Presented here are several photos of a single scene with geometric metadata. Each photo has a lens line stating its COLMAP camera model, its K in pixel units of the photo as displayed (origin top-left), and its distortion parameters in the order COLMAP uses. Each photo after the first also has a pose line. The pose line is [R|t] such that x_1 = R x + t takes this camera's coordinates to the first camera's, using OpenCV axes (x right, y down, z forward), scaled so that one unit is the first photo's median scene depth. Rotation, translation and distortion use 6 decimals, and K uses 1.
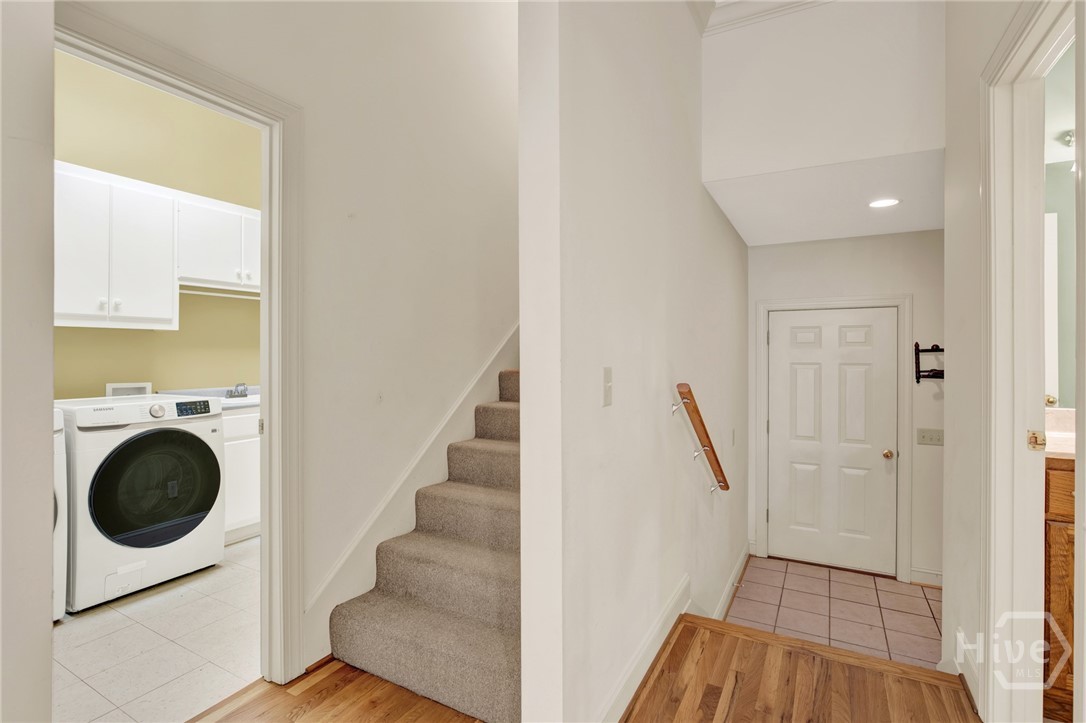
lens RADIAL K [[556.6, 0, 543.0], [0, 556.6, 361.5], [0, 0, 1]] dist [0.000371, 0.000066]
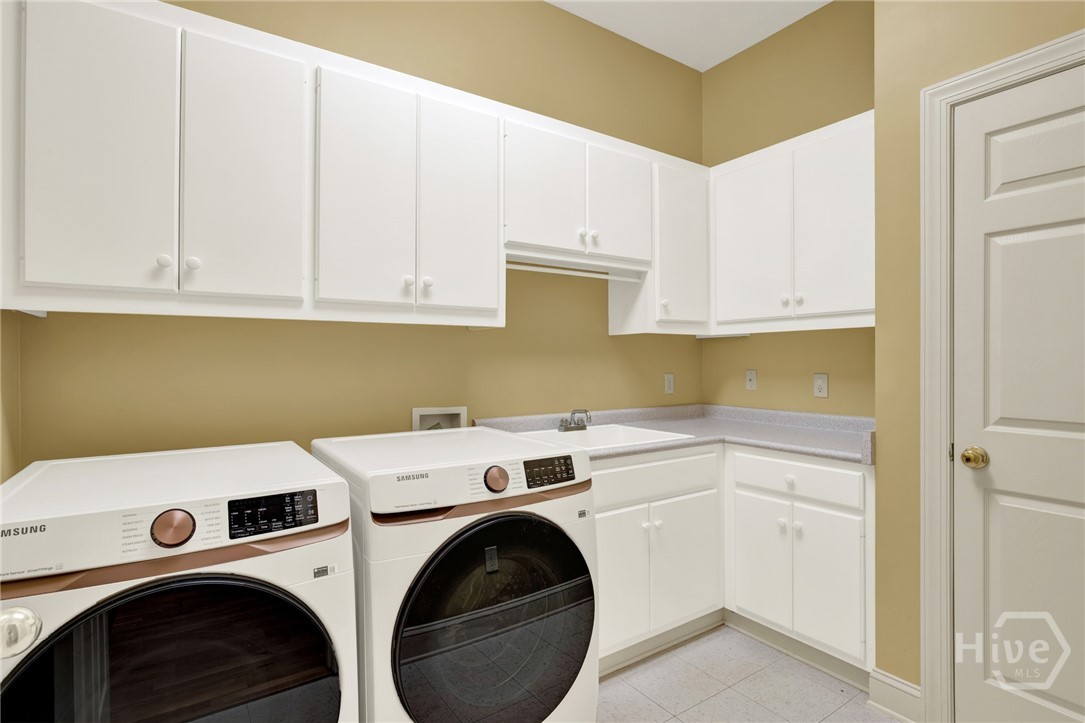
lens RADIAL K [[534.7, 0, 542.5], [0, 534.7, 361.5], [0, 0, 1]] dist [-0.001153, -0.000123]
pose [[0.918435, -0.002527, -0.395564, -0.415326], [0.002013, 0.999997, -0.001715, -0.018102], [0.395567, 0.000779, 0.918437, 0.509728]]
